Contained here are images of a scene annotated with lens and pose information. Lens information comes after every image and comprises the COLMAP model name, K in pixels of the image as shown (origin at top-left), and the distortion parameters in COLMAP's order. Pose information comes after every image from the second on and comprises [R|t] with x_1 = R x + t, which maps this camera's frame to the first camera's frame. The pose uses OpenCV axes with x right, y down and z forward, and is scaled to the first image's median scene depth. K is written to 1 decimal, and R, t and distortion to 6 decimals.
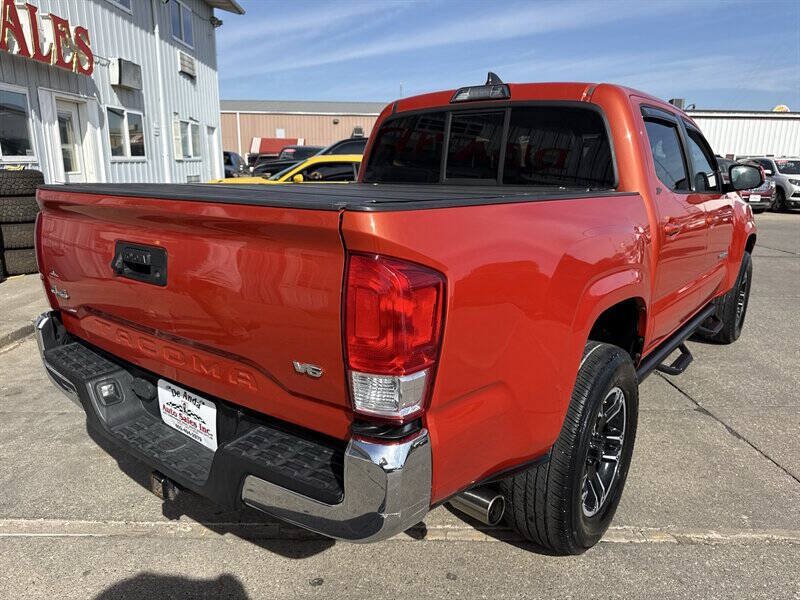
lens RADIAL K [[566.7, 0, 403.8], [0, 566.7, 301.6], [0, 0, 1]] dist [0.047588, -0.063736]
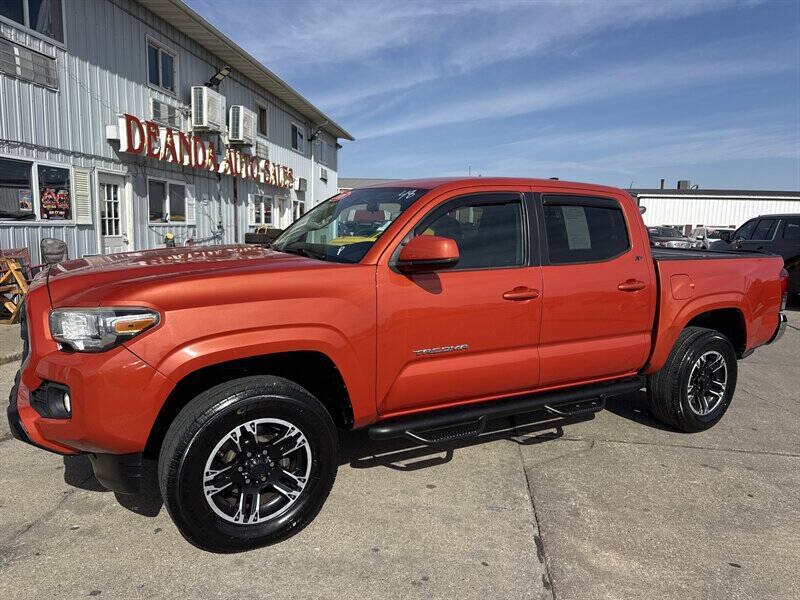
lens RADIAL K [[561.4, 0, 403.3], [0, 561.4, 298.9], [0, 0, 1]] dist [0.069212, -0.082783]
pose [[0.989640, 0.030505, -0.140292, 0.170430], [-0.046246, 0.992816, -0.110355, 0.210062], [0.135918, 0.115699, 0.983941, -0.865522]]
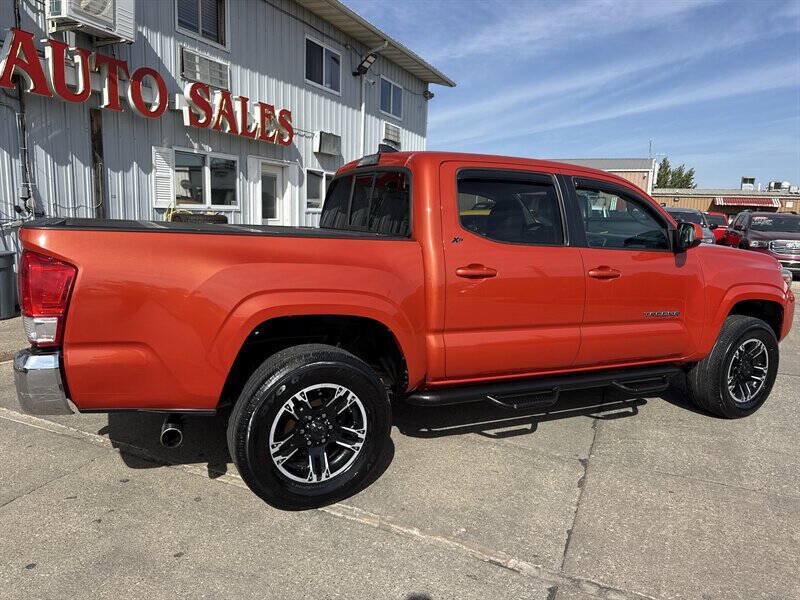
lens RADIAL K [[566.7, 0, 403.8], [0, 566.7, 301.6], [0, 0, 1]] dist [0.047588, -0.063736]
pose [[0.907120, 0.085941, -0.412003, 0.199240], [-0.123872, 0.990087, -0.066208, 0.005595], [0.402229, 0.111094, 0.908774, -0.023347]]
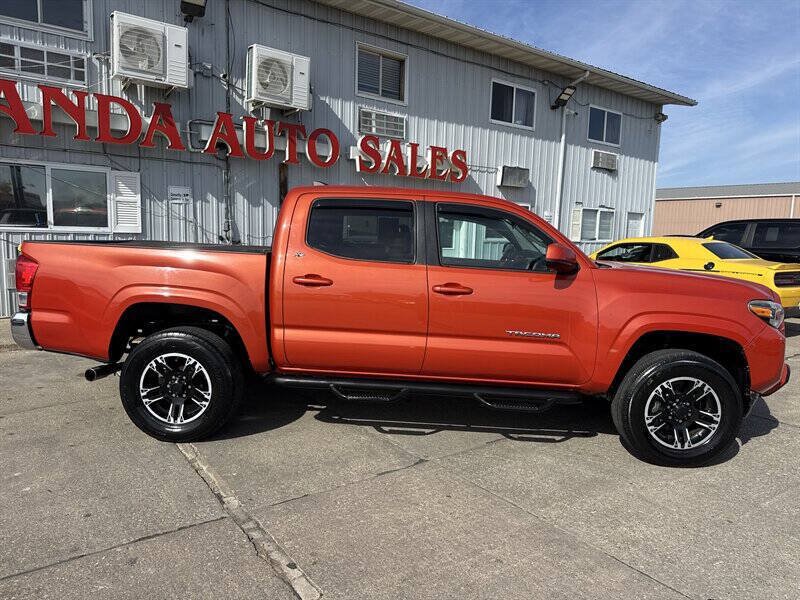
lens RADIAL K [[566.7, 0, 403.8], [0, 566.7, 301.6], [0, 0, 1]] dist [0.047588, -0.063736]
pose [[0.582161, 0.101992, -0.806651, 0.430364], [-0.216606, 0.975703, -0.032958, -0.020680], [0.783690, 0.193913, 0.590108, 0.086377]]
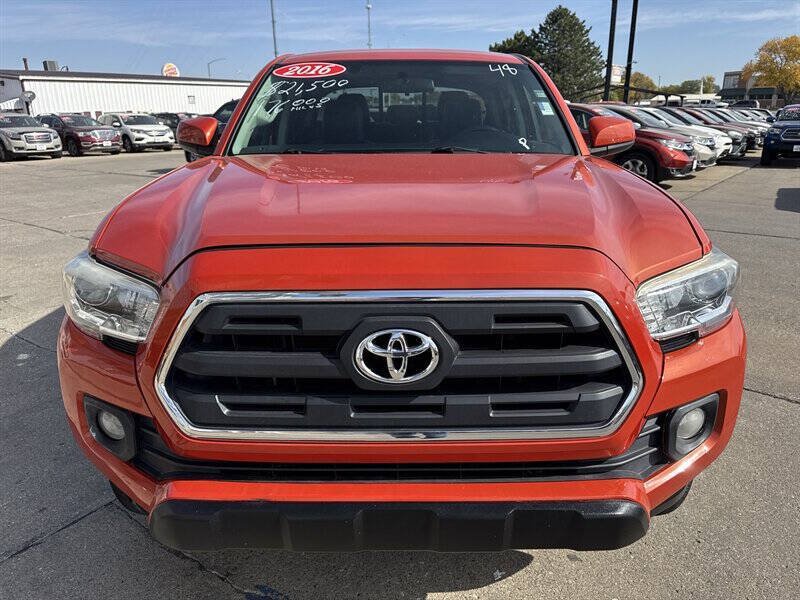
lens RADIAL K [[561.4, 0, 403.3], [0, 561.4, 298.9], [0, 0, 1]] dist [0.069212, -0.082783]
pose [[0.626102, -0.264309, 0.733578, -0.108626], [0.211667, 0.963082, 0.166343, 0.169216], [-0.750462, 0.051126, 0.658933, -0.706246]]
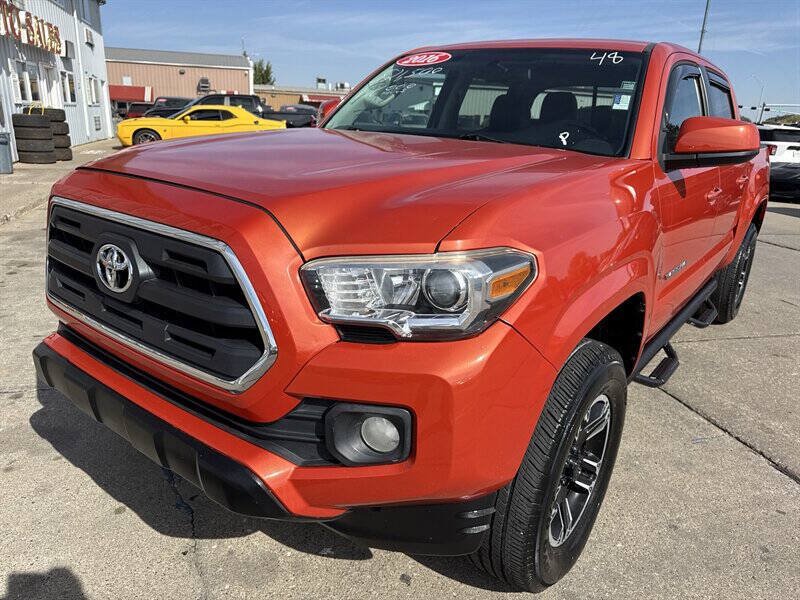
lens RADIAL K [[566.7, 0, 403.8], [0, 566.7, 301.6], [0, 0, 1]] dist [0.047588, -0.063736]
pose [[0.968010, -0.046379, 0.246587, -0.003848], [0.028153, 0.996639, 0.076931, 0.196345], [-0.249326, -0.067528, 0.966062, -0.776578]]
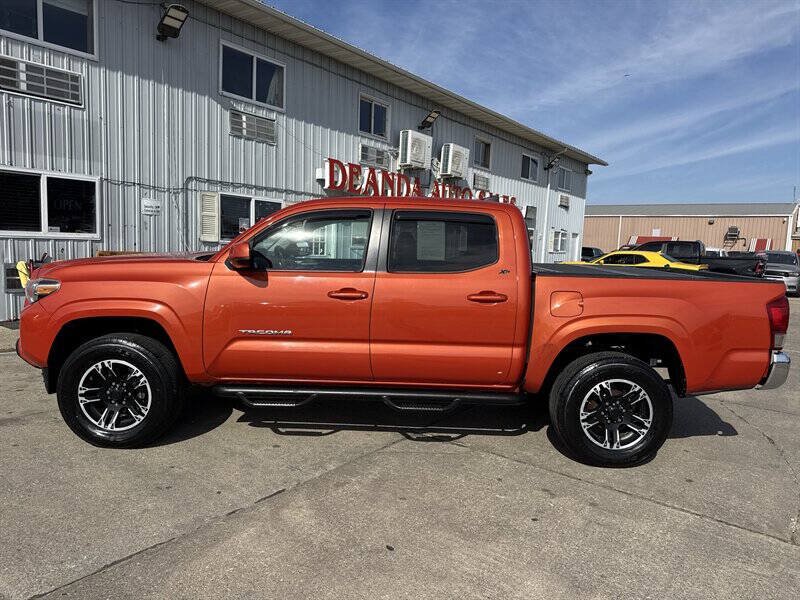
lens RADIAL K [[561.4, 0, 403.3], [0, 561.4, 298.9], [0, 0, 1]] dist [0.069212, -0.082783]
pose [[0.787620, 0.078339, -0.611160, 0.428054], [-0.177056, 0.978827, -0.102710, 0.204097], [0.590174, 0.189106, 0.784814, -0.816417]]
